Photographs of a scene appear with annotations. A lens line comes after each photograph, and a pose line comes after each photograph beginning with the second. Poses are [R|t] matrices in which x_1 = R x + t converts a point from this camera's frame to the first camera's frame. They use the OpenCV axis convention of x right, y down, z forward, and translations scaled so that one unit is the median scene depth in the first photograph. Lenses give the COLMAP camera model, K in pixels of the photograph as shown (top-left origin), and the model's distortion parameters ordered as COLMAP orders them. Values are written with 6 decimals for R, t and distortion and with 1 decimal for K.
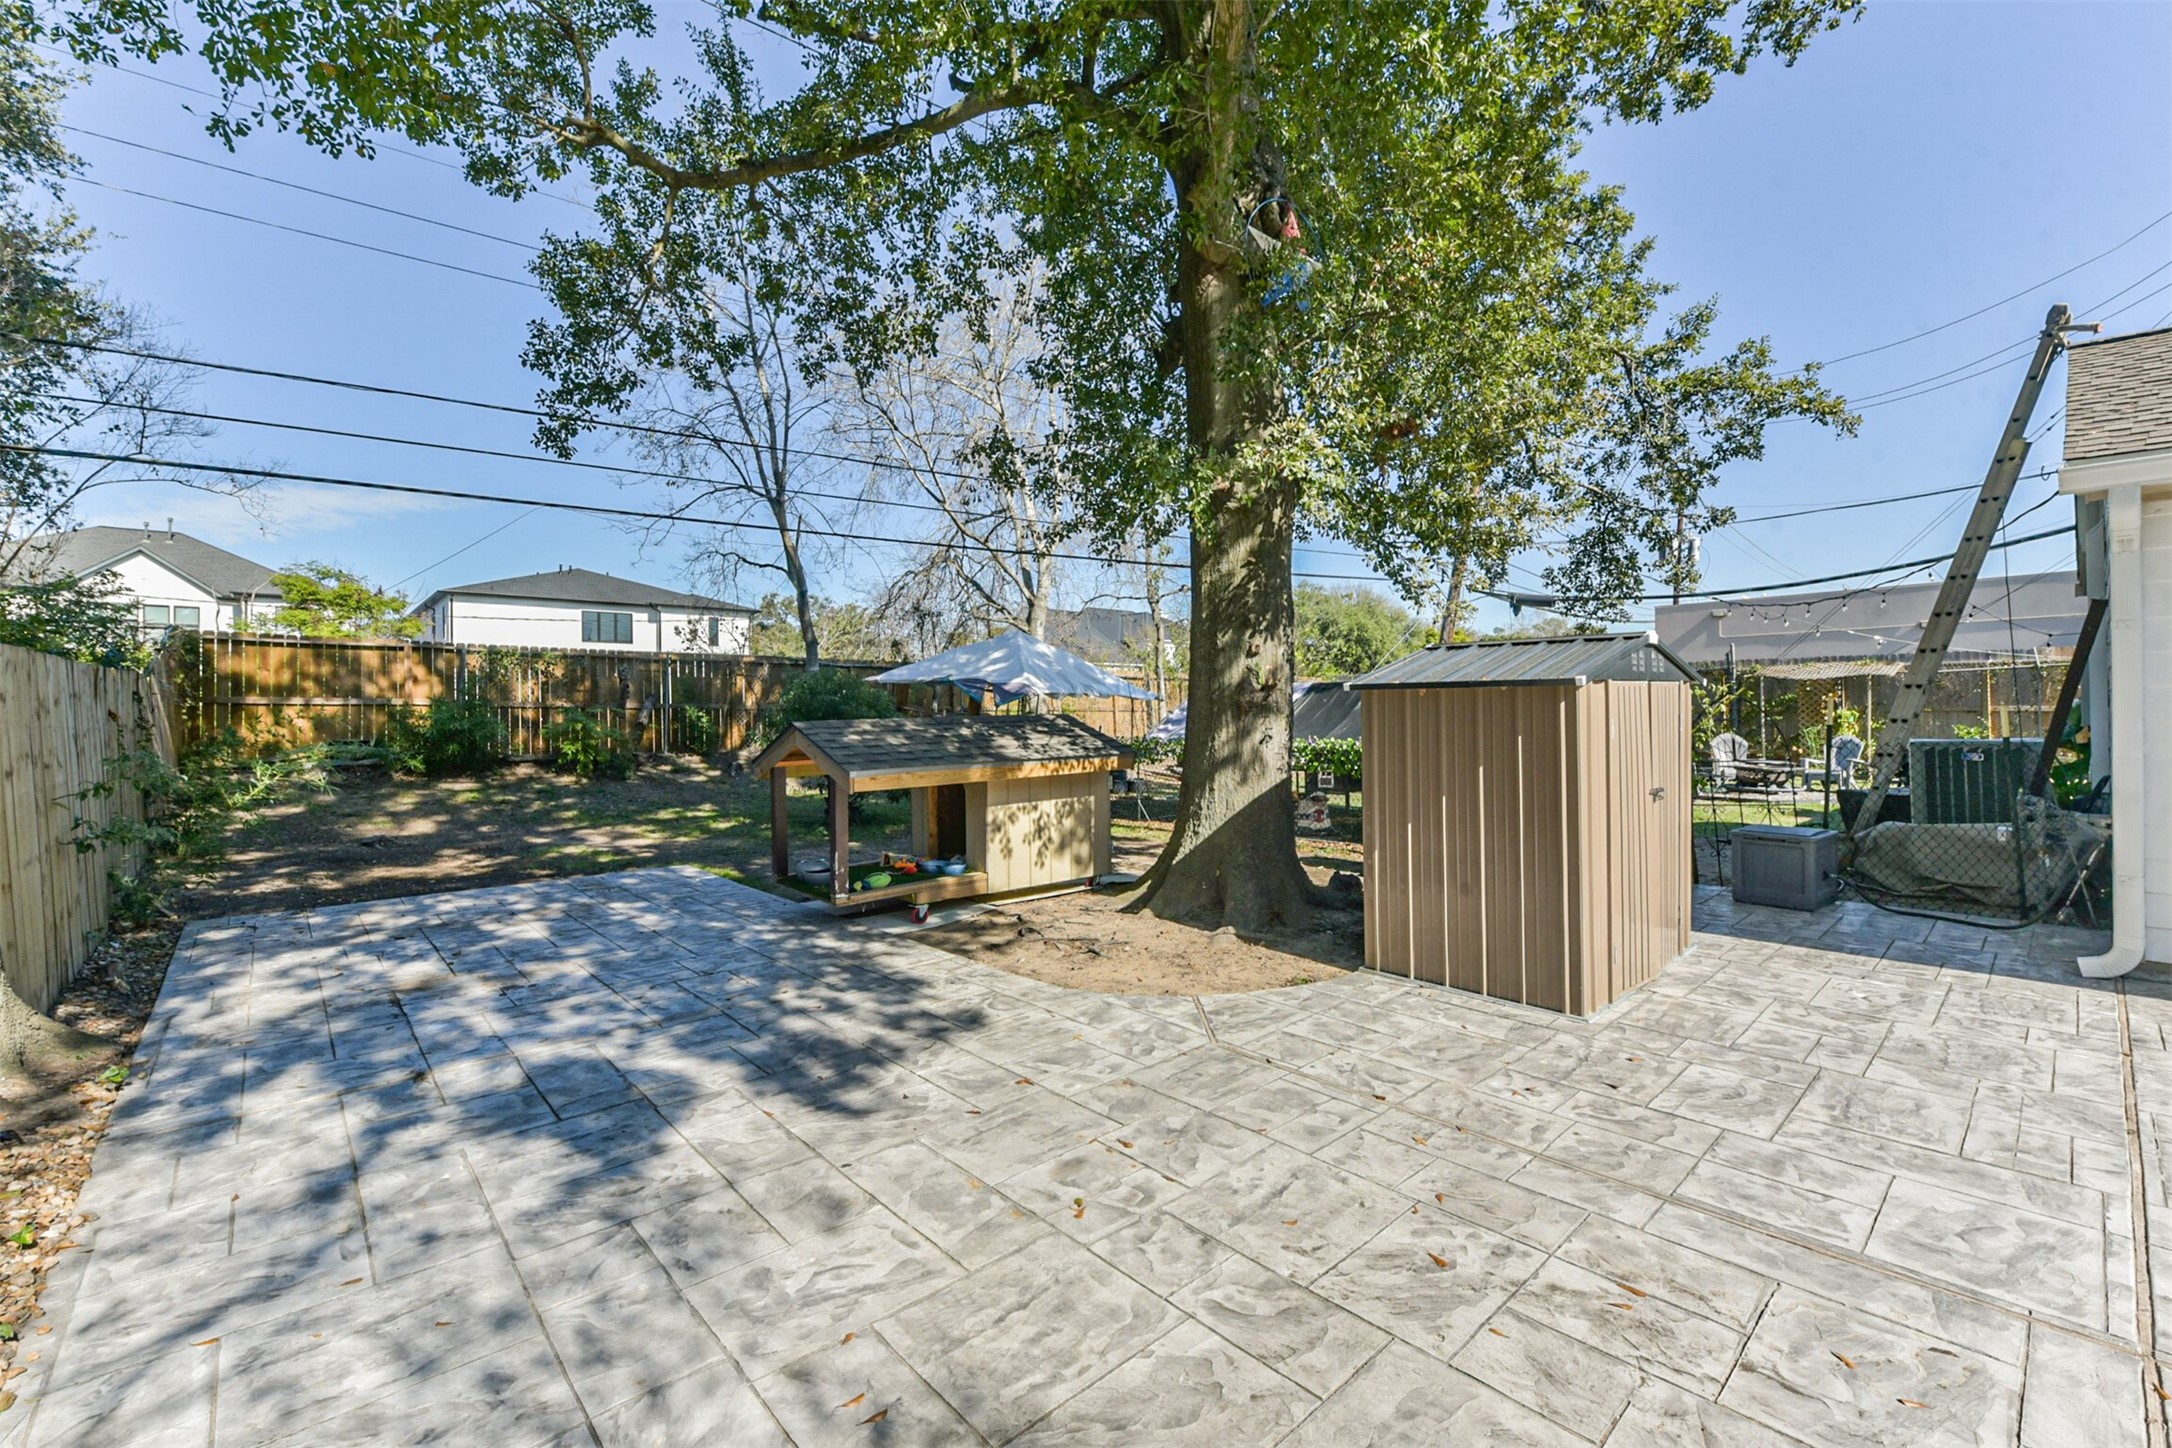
lens RADIAL K [[896.1, 0, 1089.0], [0, 896.1, 745.5], [0, 0, 1]] dist [-0.019177, 0.000296]
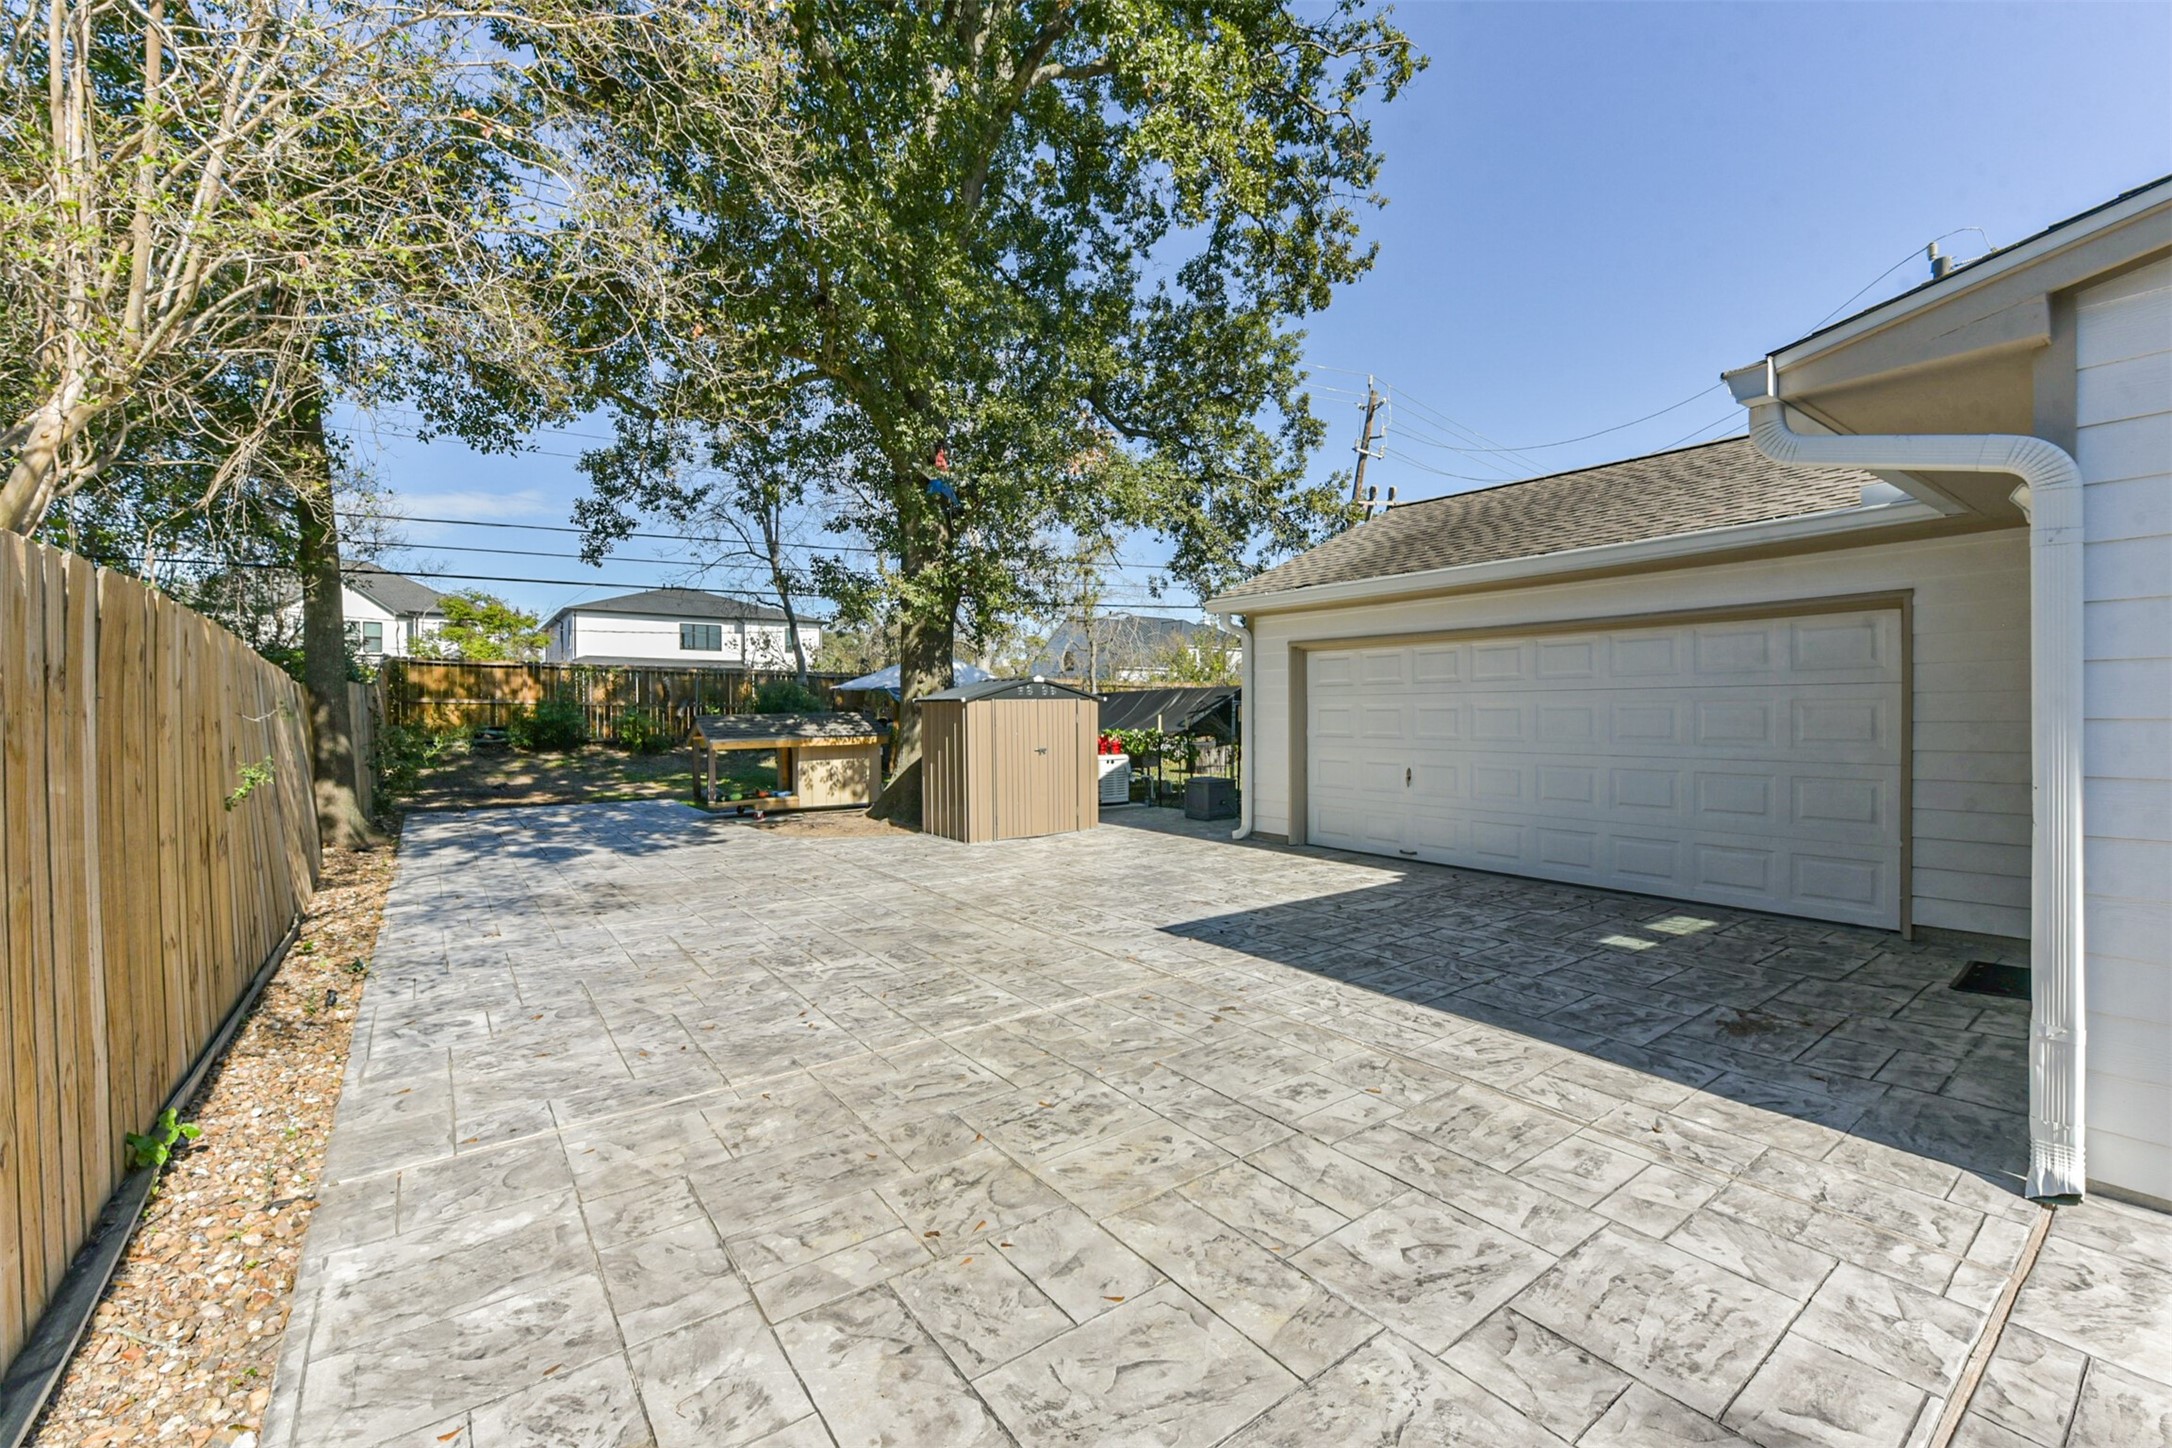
lens RADIAL K [[861.4, 0, 1086.0], [0, 861.4, 724.0], [0, 0, 1]] dist [-0.020250, -0.000215]
pose [[0.995694, 0.006068, -0.092502, 0.345855], [-0.008063, 0.999743, -0.021211, 0.012446], [0.092350, 0.021866, 0.995487, -0.384949]]
